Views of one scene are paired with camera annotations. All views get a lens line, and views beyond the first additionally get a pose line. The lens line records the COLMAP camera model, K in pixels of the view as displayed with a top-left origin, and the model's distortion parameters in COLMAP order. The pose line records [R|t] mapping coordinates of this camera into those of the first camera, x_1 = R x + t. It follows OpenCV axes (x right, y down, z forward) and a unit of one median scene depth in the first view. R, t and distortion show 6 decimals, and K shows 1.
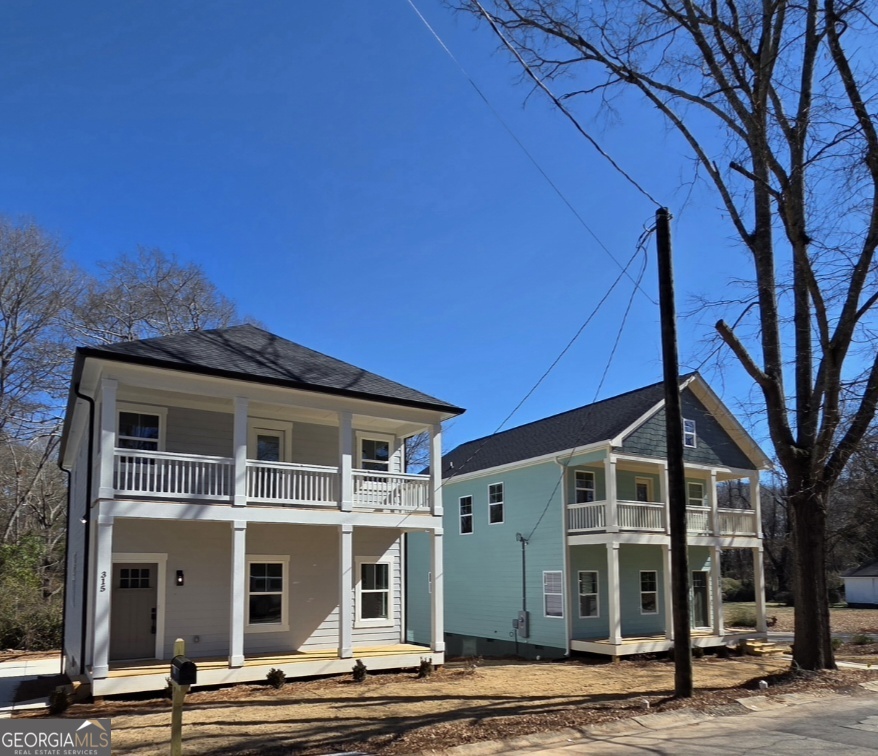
lens RADIAL K [[1207.8, 0, 440.1], [0, 1207.8, 378.9], [0, 0, 1]] dist [-0.029436, 0.000000]
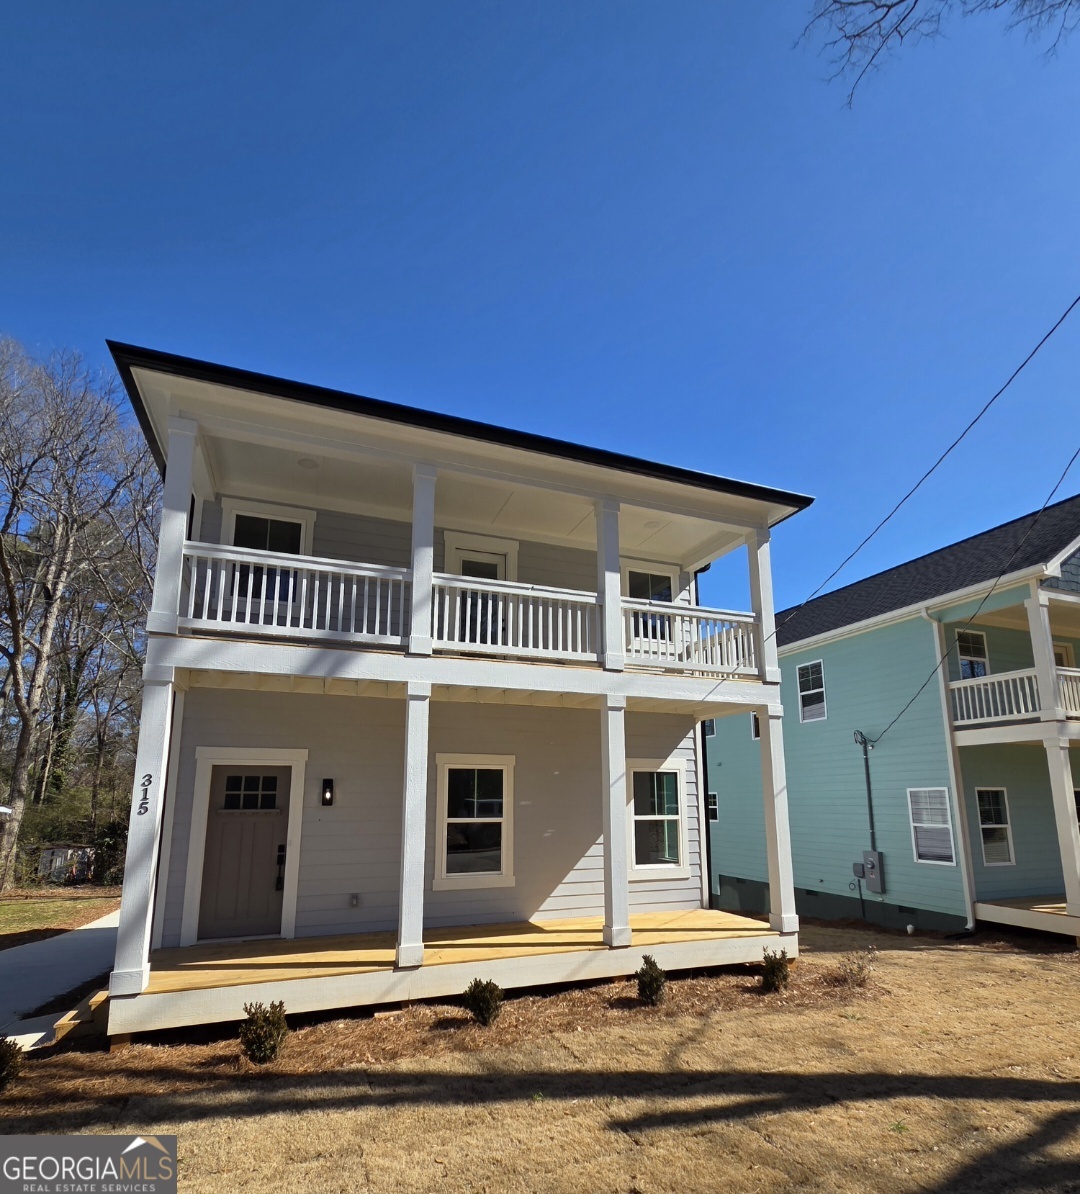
lens RADIAL K [[845.9, 0, 539.8], [0, 845.9, 591.2], [0, 0, 1]] dist [-0.011494, 0.018391]
pose [[0.993805, -0.020520, -0.109225, -0.066532], [0.010676, 0.995889, -0.089953, 0.105326], [0.110622, 0.088230, 0.989939, 0.593166]]
